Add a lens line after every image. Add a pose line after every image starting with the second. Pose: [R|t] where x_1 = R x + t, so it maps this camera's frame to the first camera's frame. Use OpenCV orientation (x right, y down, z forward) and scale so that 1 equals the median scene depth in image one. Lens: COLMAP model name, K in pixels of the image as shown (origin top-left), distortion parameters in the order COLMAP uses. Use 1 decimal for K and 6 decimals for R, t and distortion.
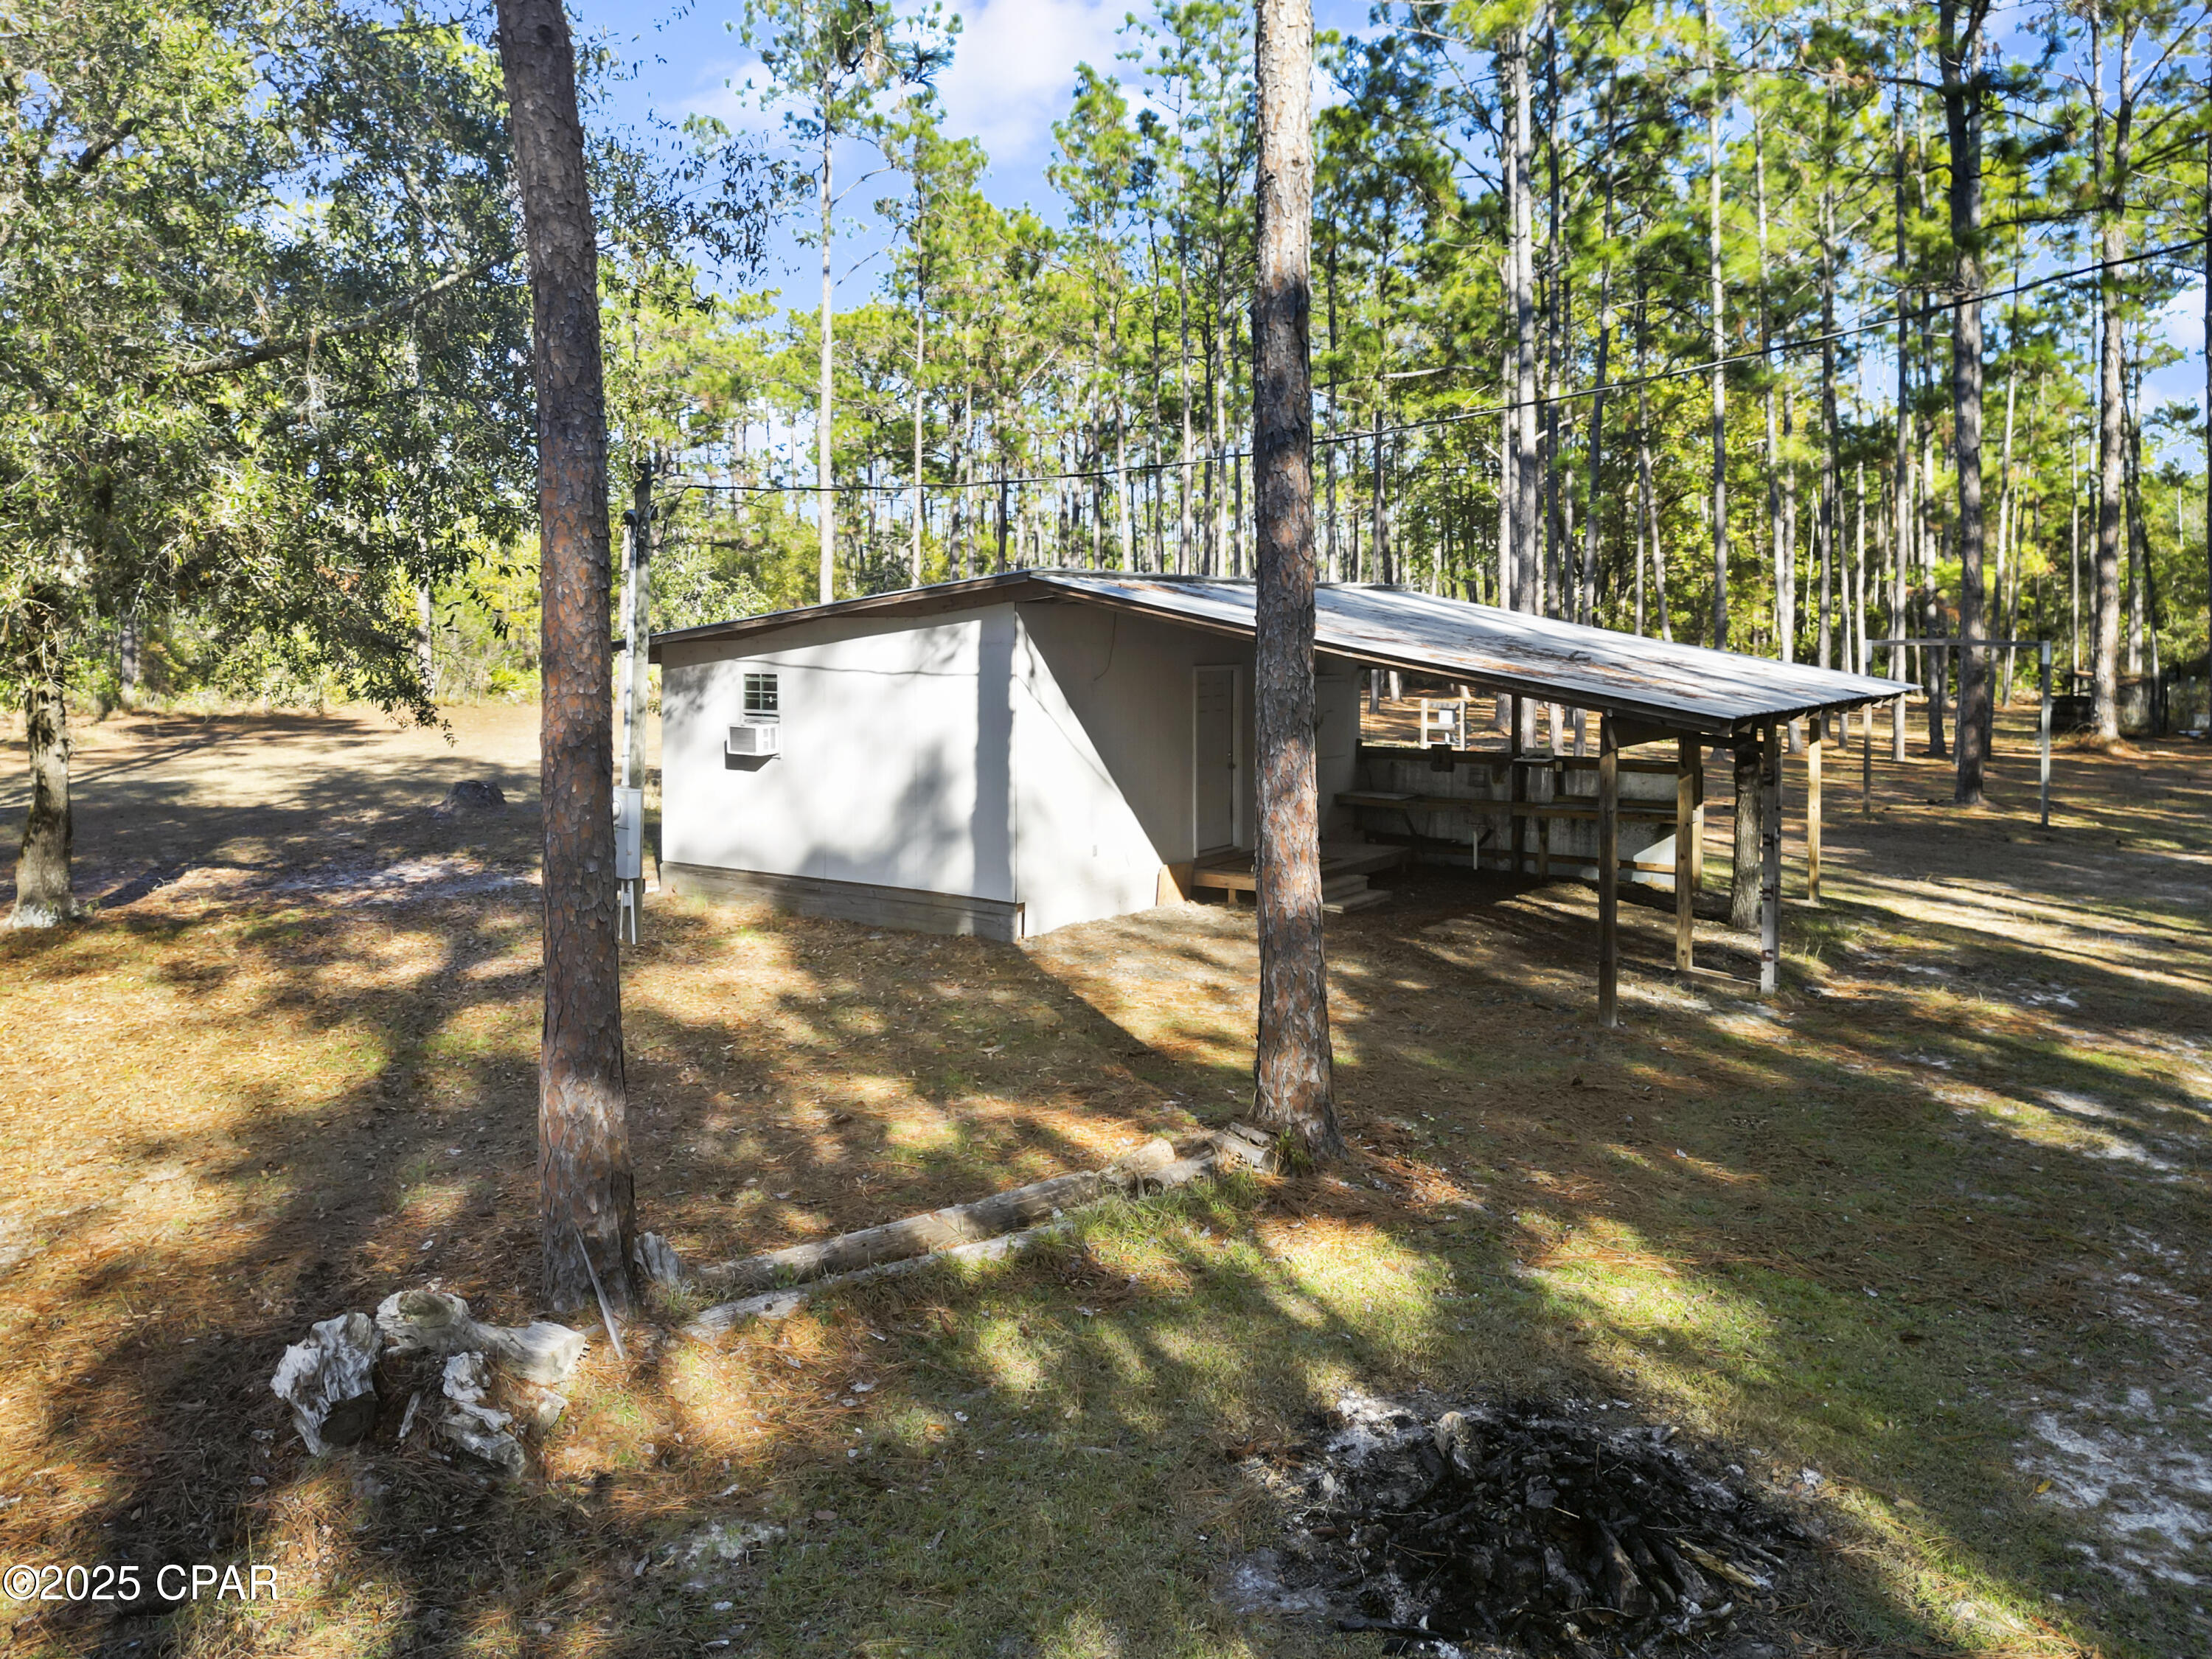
lens RADIAL K [[1717.6, 0, 1106.5], [0, 1717.6, 660.1], [0, 0, 1]] dist [0.051228, -0.003478]
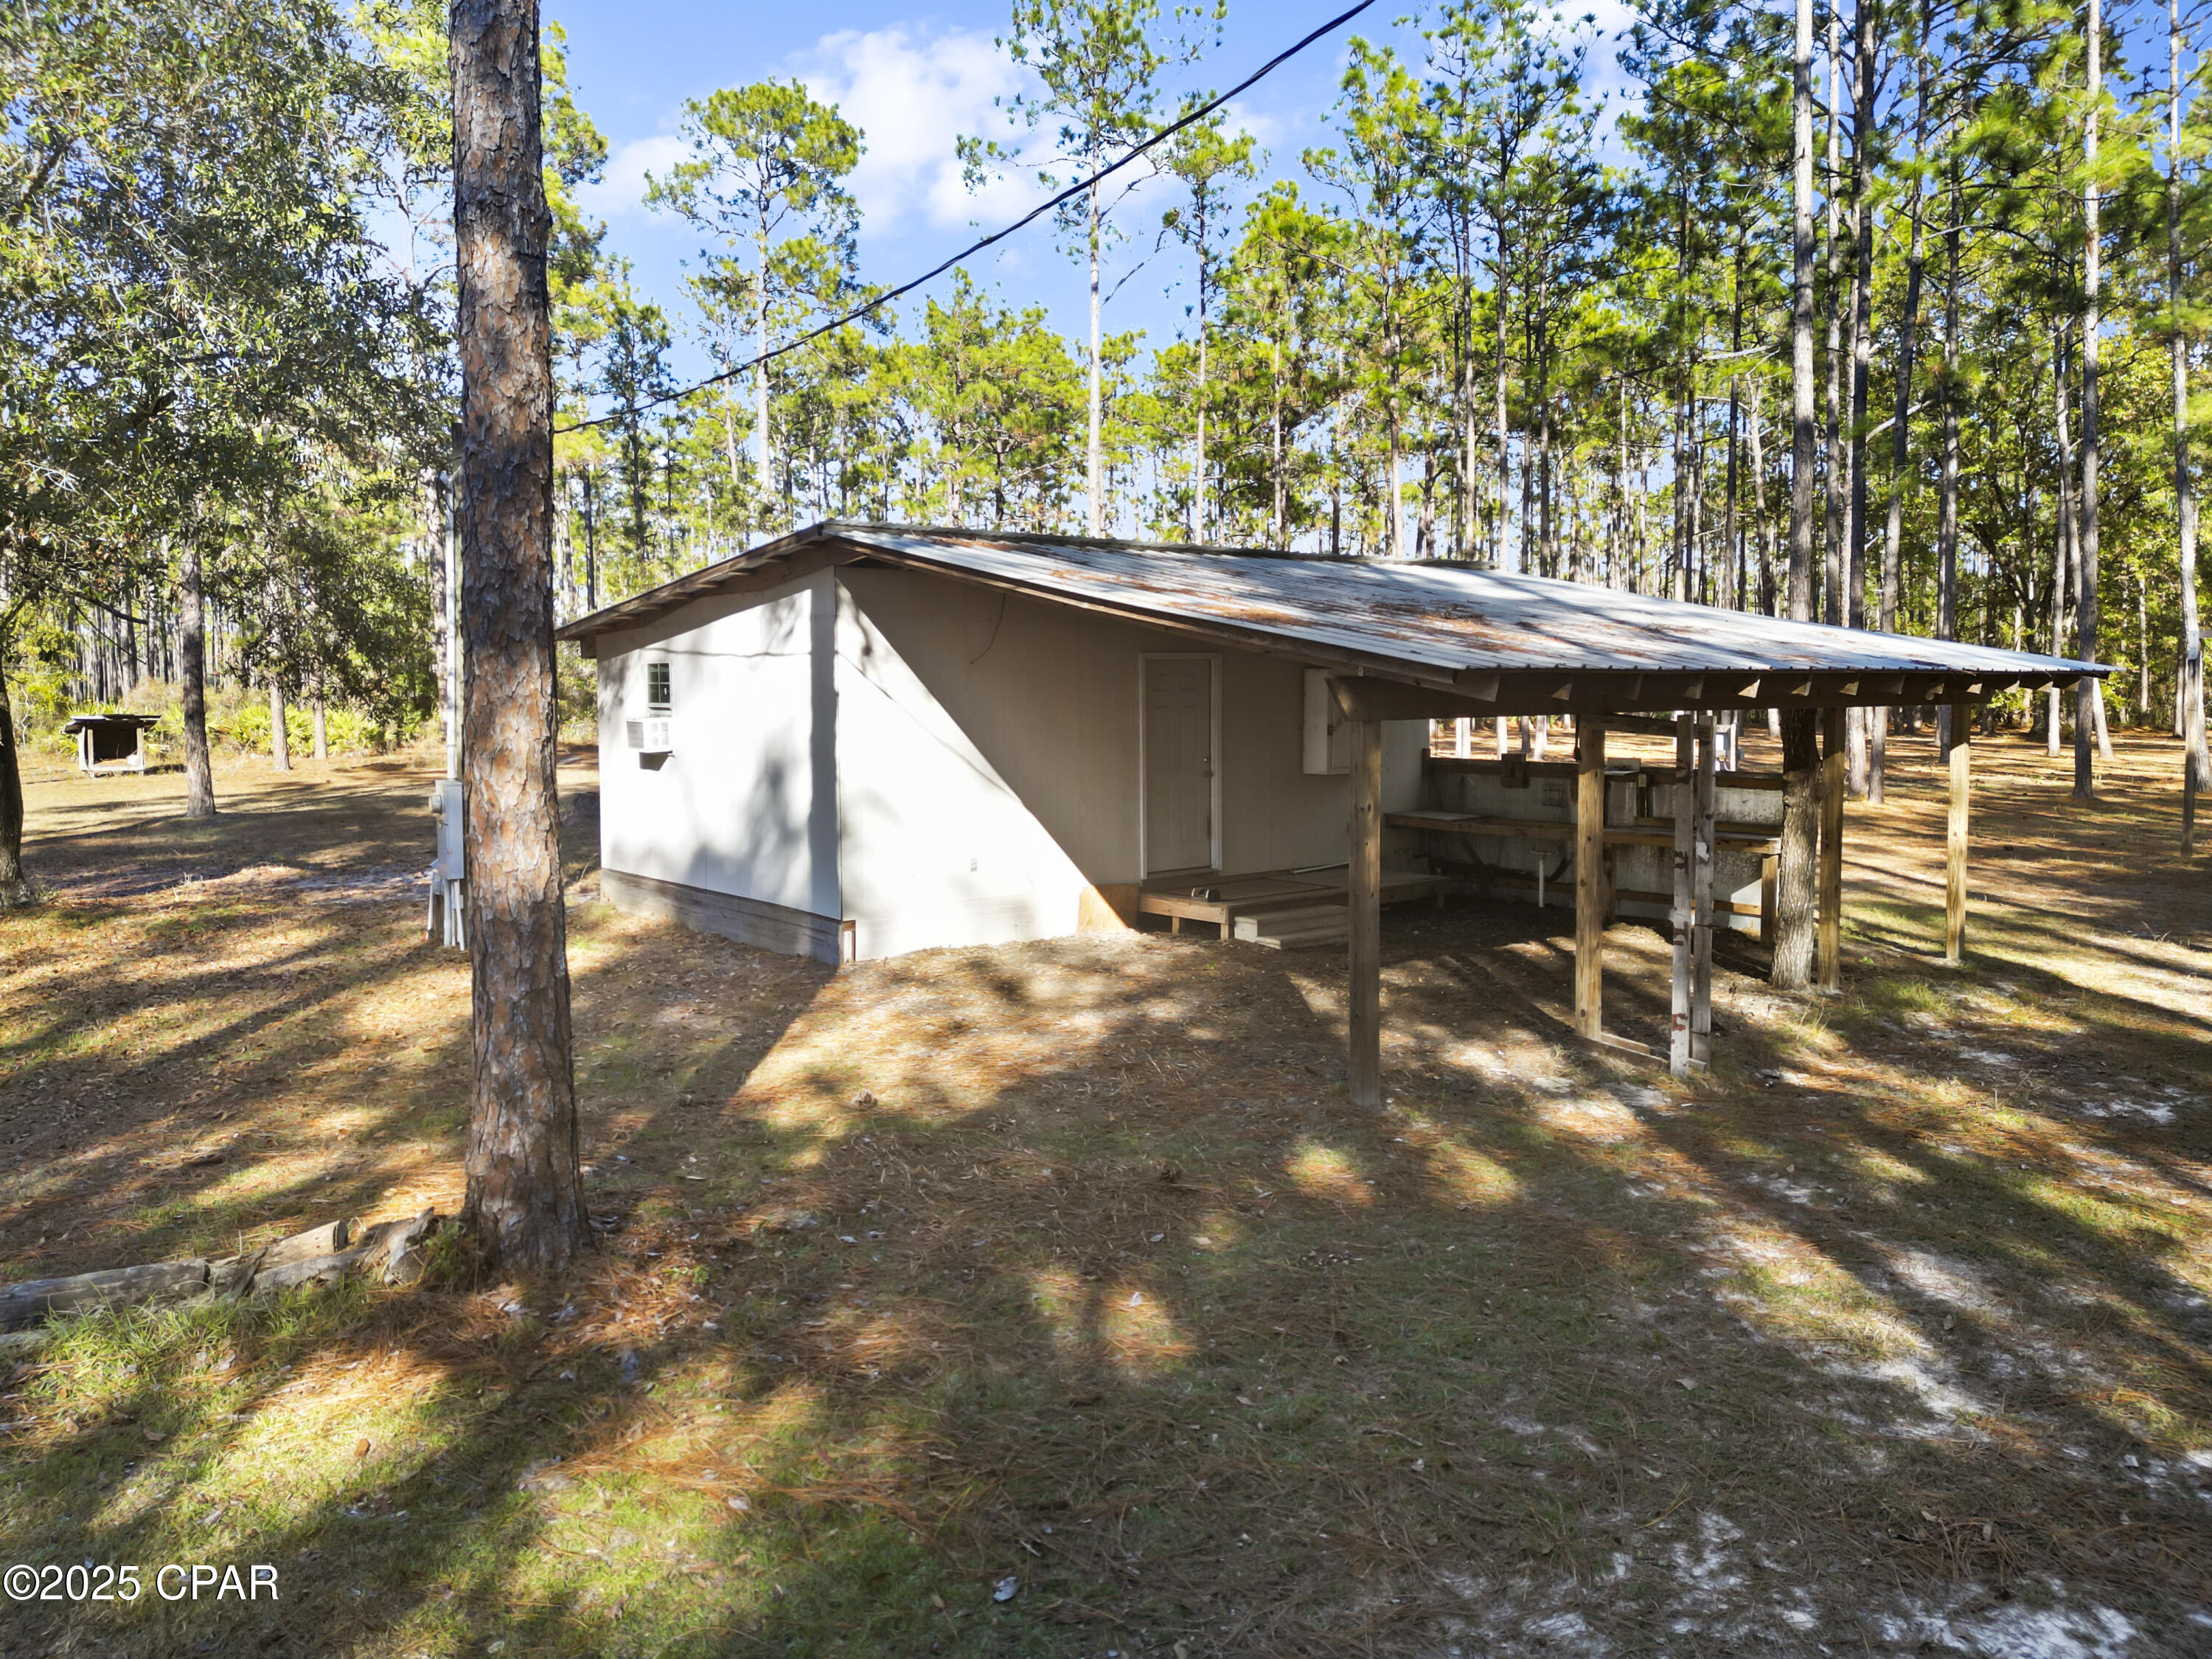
lens RADIAL K [[1684.5, 0, 1109.0], [0, 1684.5, 738.3], [0, 0, 1]] dist [0.081830, -0.001594]
pose [[0.961117, 0.005974, -0.276075, 0.290295], [-0.001924, 0.999887, 0.014939, 0.036447], [0.276133, -0.013827, 0.961020, 0.218116]]
